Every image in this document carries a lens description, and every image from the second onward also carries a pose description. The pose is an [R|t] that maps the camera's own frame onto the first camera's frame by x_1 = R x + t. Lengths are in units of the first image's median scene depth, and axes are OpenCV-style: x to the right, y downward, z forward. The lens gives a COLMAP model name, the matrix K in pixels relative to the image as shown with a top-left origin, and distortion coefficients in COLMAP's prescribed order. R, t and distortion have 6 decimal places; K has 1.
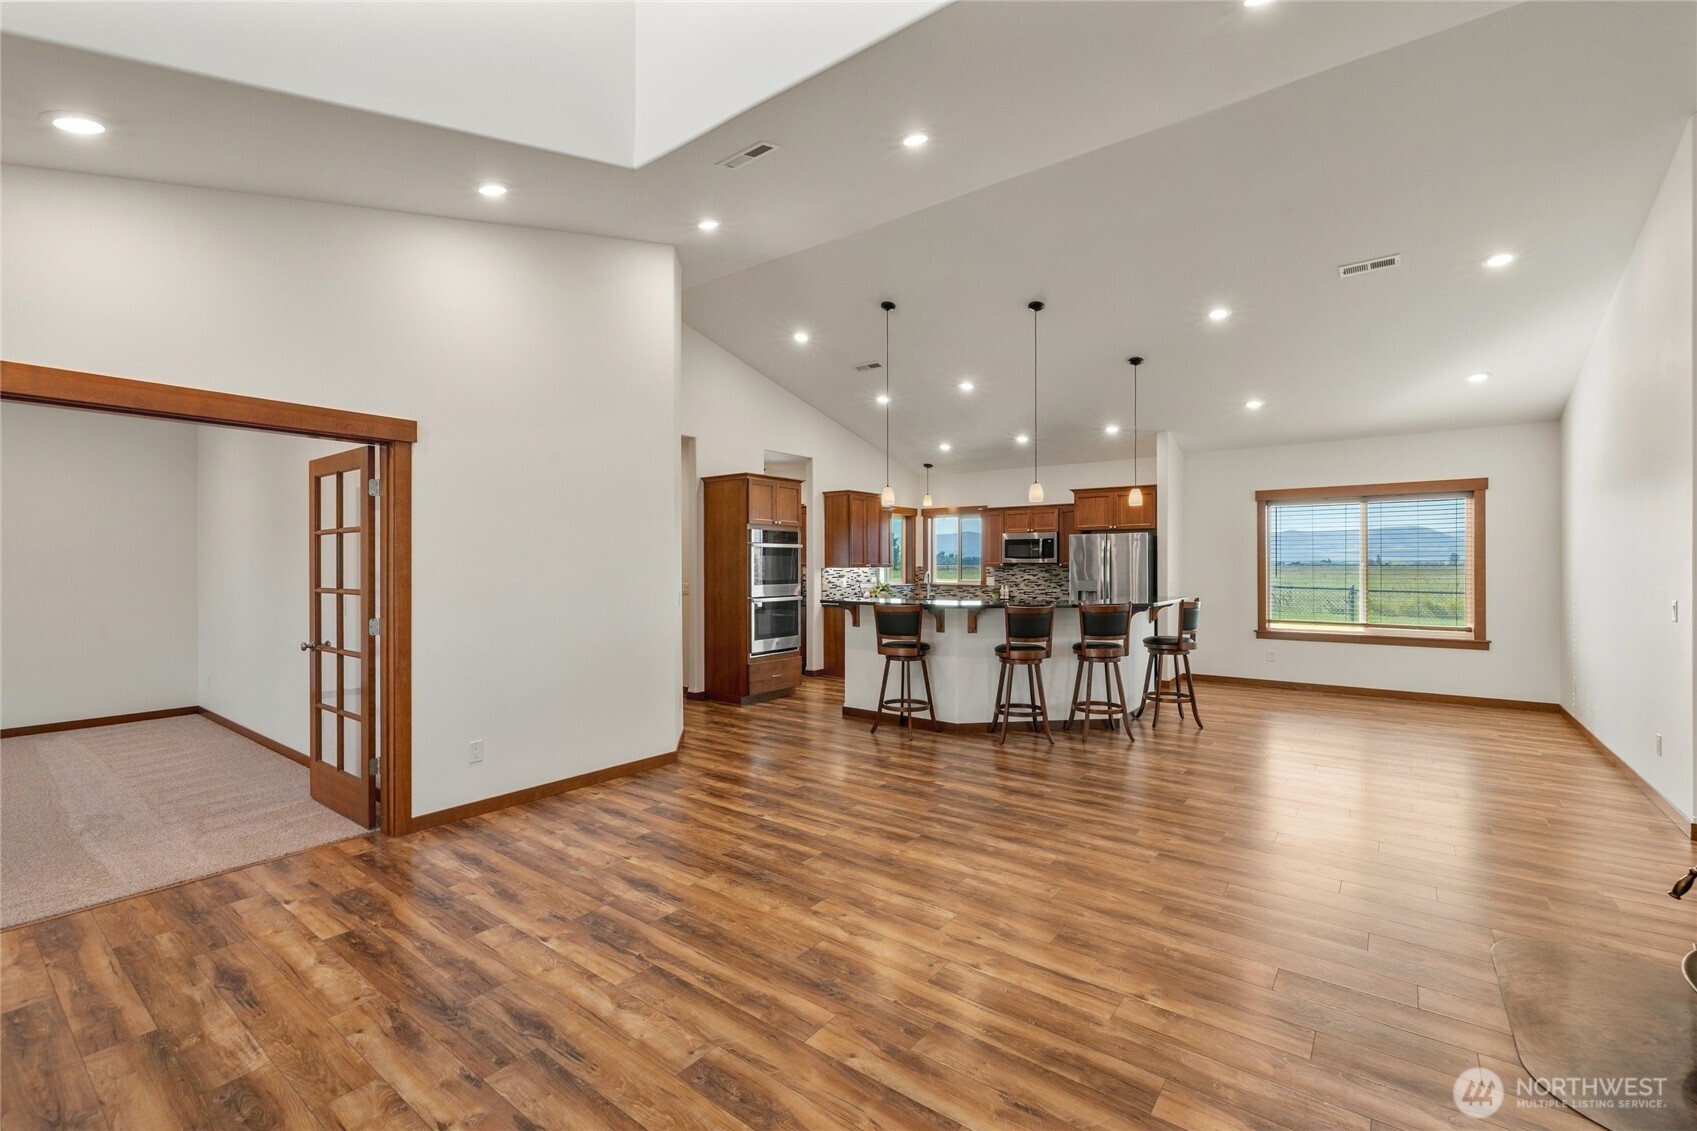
lens RADIAL K [[730.4, 0, 833.4], [0, 730.4, 564.9], [0, 0, 1]] dist [0.002268, 0.001010]
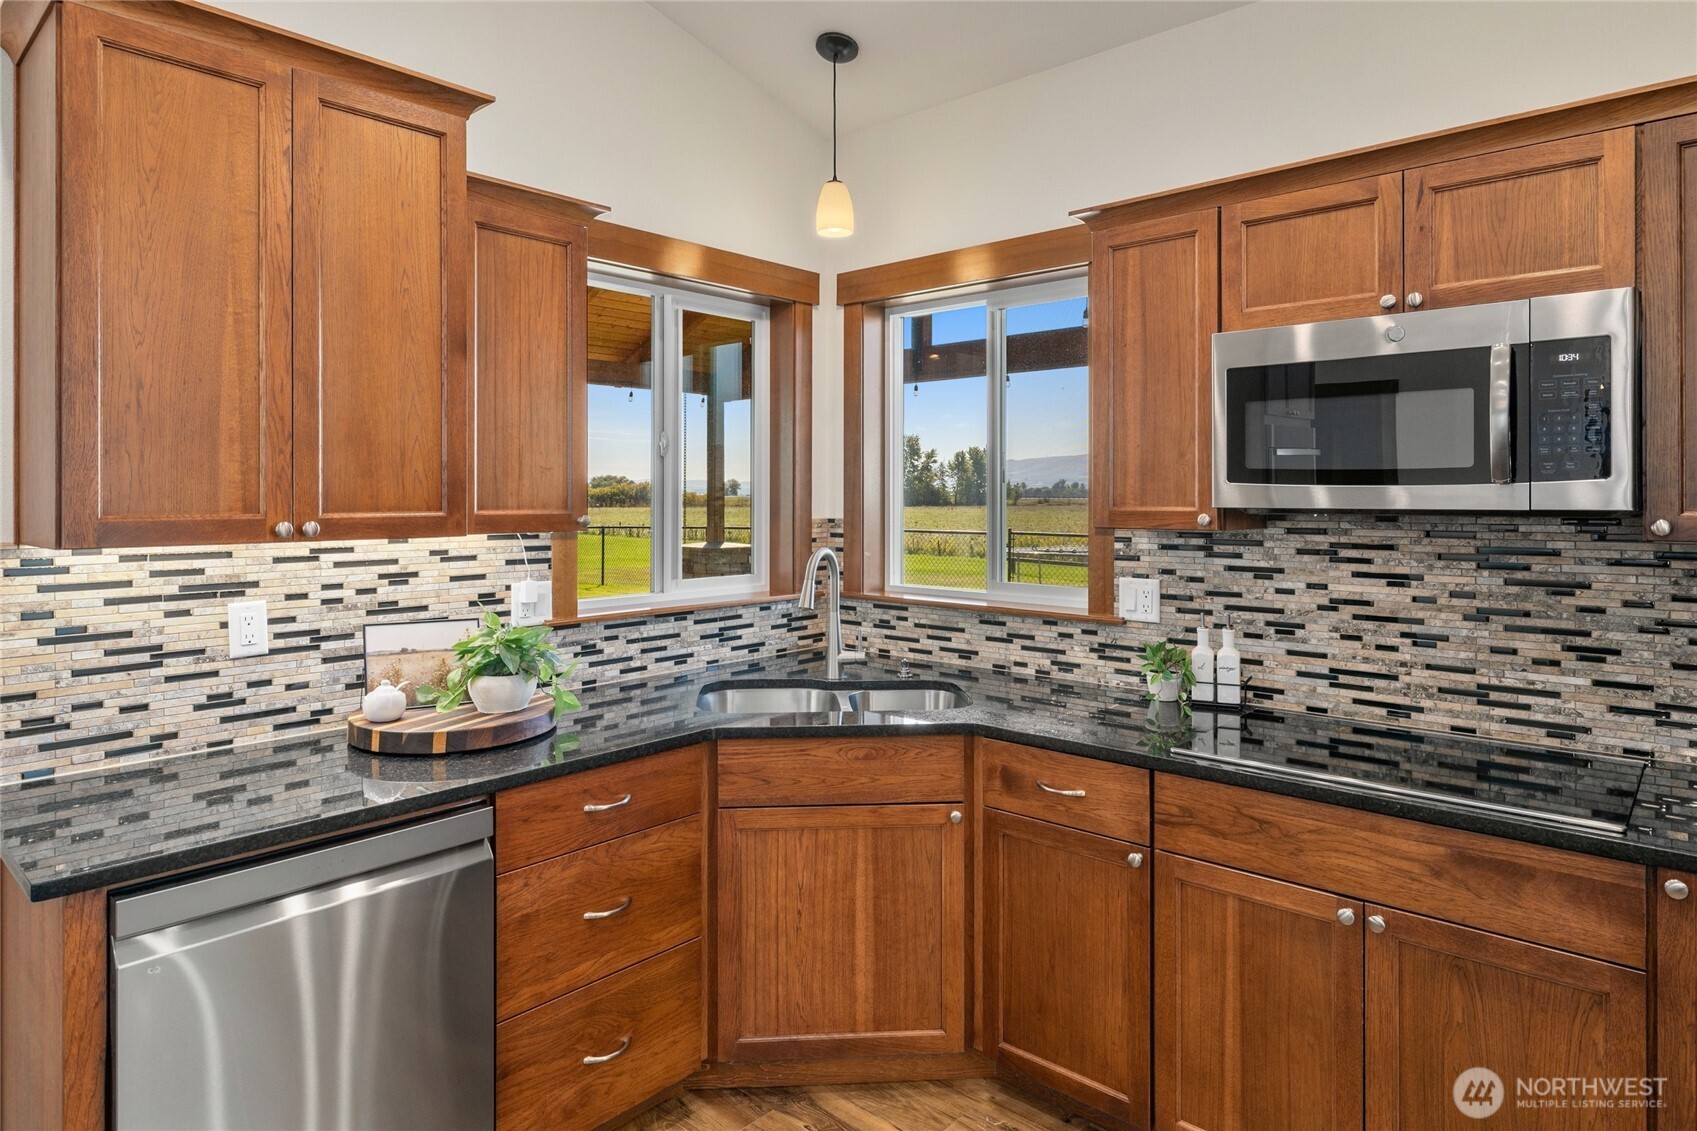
lens RADIAL K [[979.9, 0, 834.2], [0, 979.9, 496.1], [0, 0, 1]] dist [-0.002377, 0.001994]
pose [[0.996359, 0.001377, -0.085248, 0.221198], [-0.001545, 0.999997, -0.001906, -0.007259], [0.085245, 0.002030, 0.996358, 1.035613]]
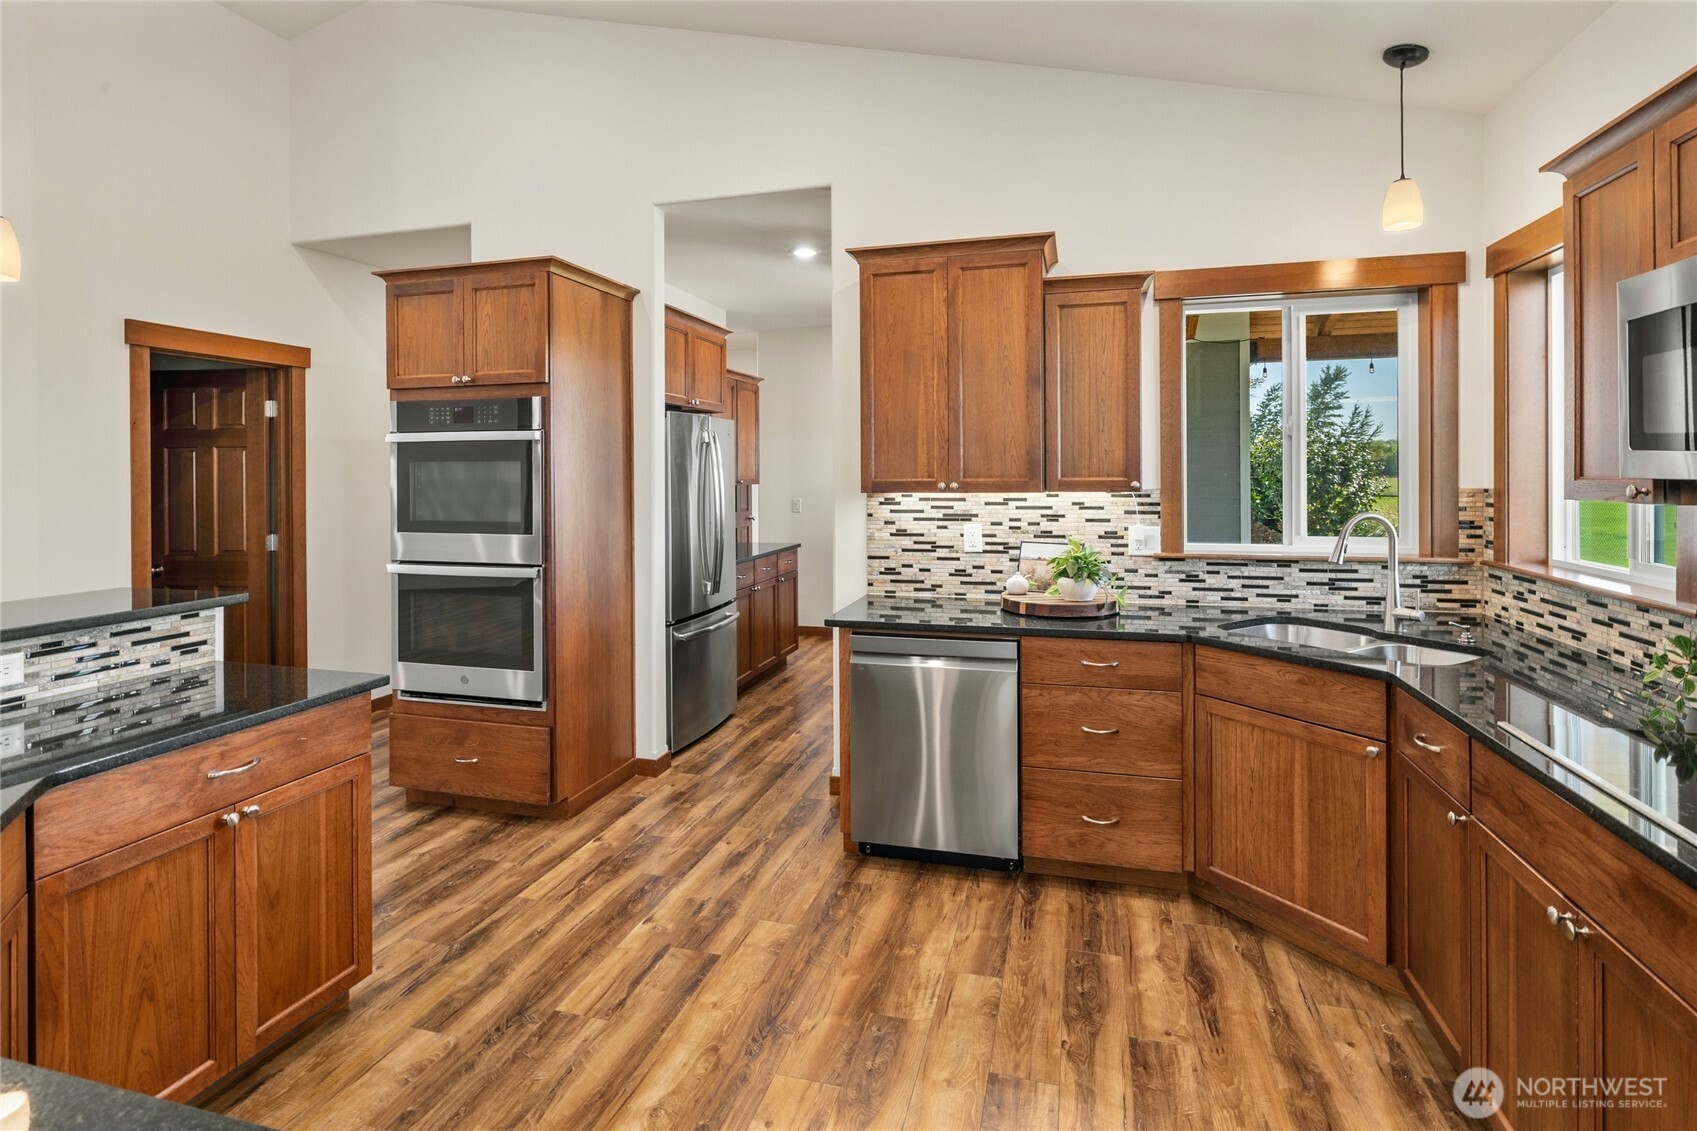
lens RADIAL K [[822.2, 0, 852.8], [0, 822.2, 481.7], [0, 0, 1]] dist [-0.009630, -0.001334]
pose [[0.377728, 0.011175, -0.925849, 0.438448], [0.003817, 0.999900, 0.013626, -0.007386], [0.925909, -0.008681, 0.377647, 1.068365]]
